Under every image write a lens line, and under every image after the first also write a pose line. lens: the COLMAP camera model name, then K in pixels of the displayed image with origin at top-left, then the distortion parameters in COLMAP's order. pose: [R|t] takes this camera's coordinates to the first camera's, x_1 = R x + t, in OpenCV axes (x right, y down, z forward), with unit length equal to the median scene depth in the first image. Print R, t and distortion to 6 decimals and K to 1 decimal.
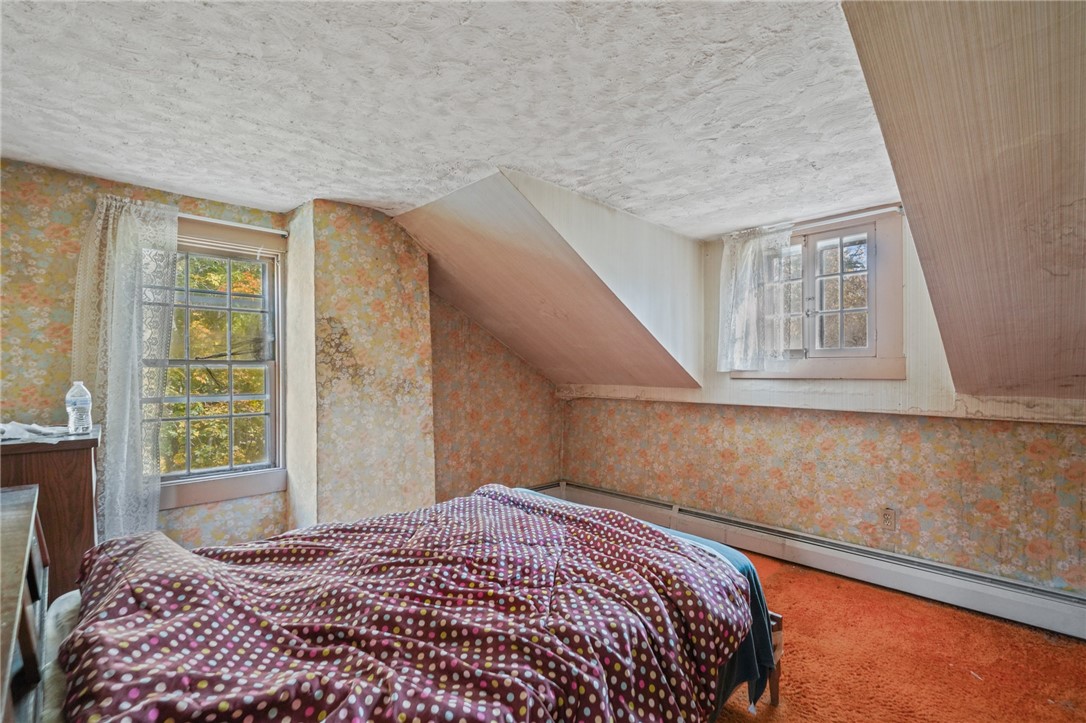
lens RADIAL K [[504.5, 0, 528.8], [0, 504.5, 372.6], [0, 0, 1]] dist [-0.002428, 0.000633]
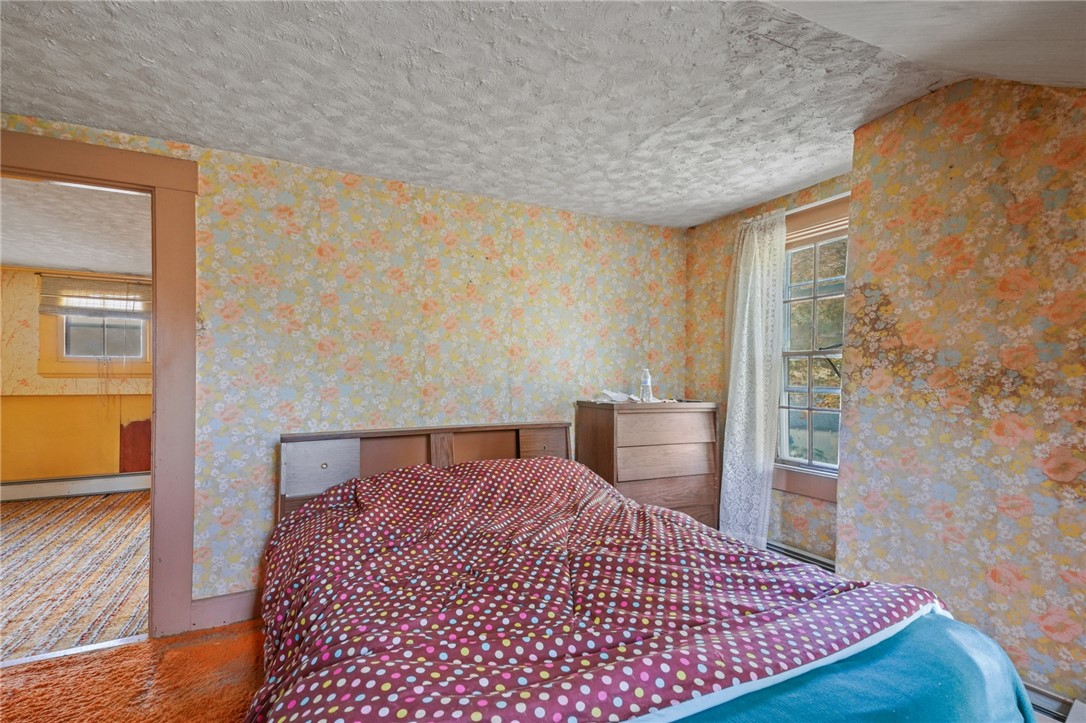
lens RADIAL K [[504.5, 0, 528.8], [0, 504.5, 372.6], [0, 0, 1]] dist [-0.002428, 0.000633]
pose [[-0.292524, -0.002420, -0.956255, 0.433938], [-0.000104, 0.999997, -0.002499, 0.020204], [0.956258, -0.000632, -0.292523, 0.727203]]
